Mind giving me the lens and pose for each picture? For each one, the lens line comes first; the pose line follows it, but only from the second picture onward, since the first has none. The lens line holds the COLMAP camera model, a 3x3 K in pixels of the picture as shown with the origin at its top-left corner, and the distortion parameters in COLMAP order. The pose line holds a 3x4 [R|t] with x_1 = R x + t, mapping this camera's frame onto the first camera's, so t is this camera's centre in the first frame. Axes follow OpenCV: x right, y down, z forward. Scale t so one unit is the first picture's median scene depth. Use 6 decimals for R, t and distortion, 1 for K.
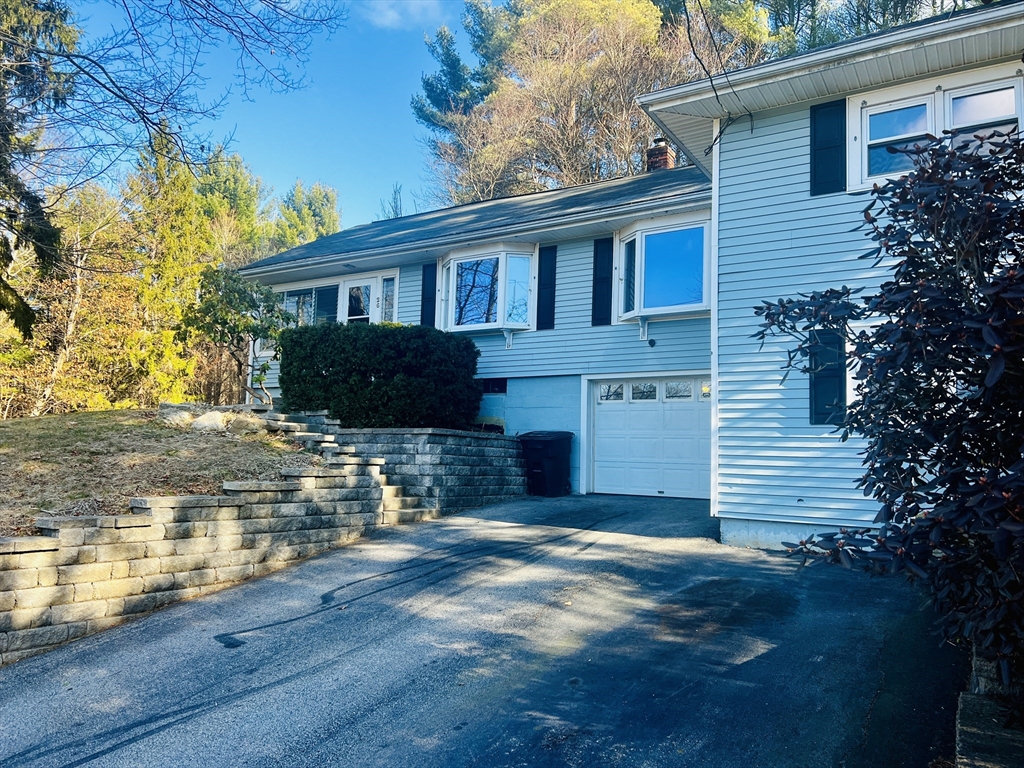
lens RADIAL K [[769.6, 0, 510.5], [0, 769.6, 383.0], [0, 0, 1]] dist [0.074993, -0.080603]
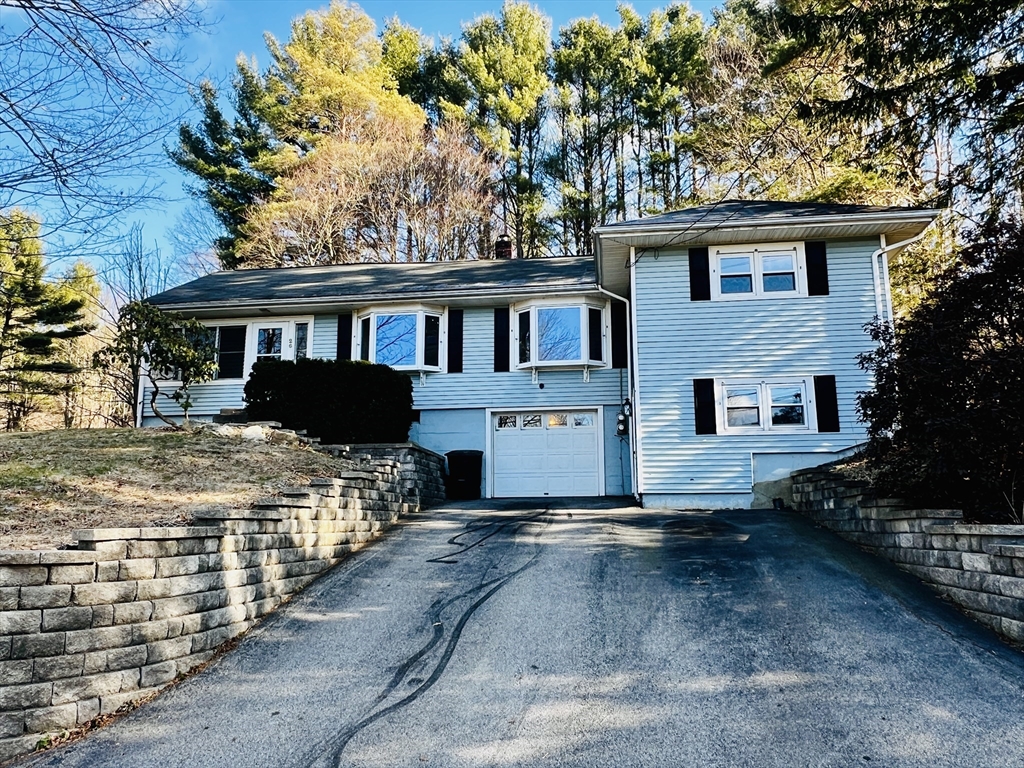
lens RADIAL K [[764.5, 0, 513.7], [0, 764.5, 385.2], [0, 0, 1]] dist [0.005213, 0.003759]
pose [[0.901648, 0.041694, 0.430456, -0.440745], [-0.011479, 0.997298, -0.072553, 0.045752], [-0.432318, 0.060476, 0.899691, -0.211610]]
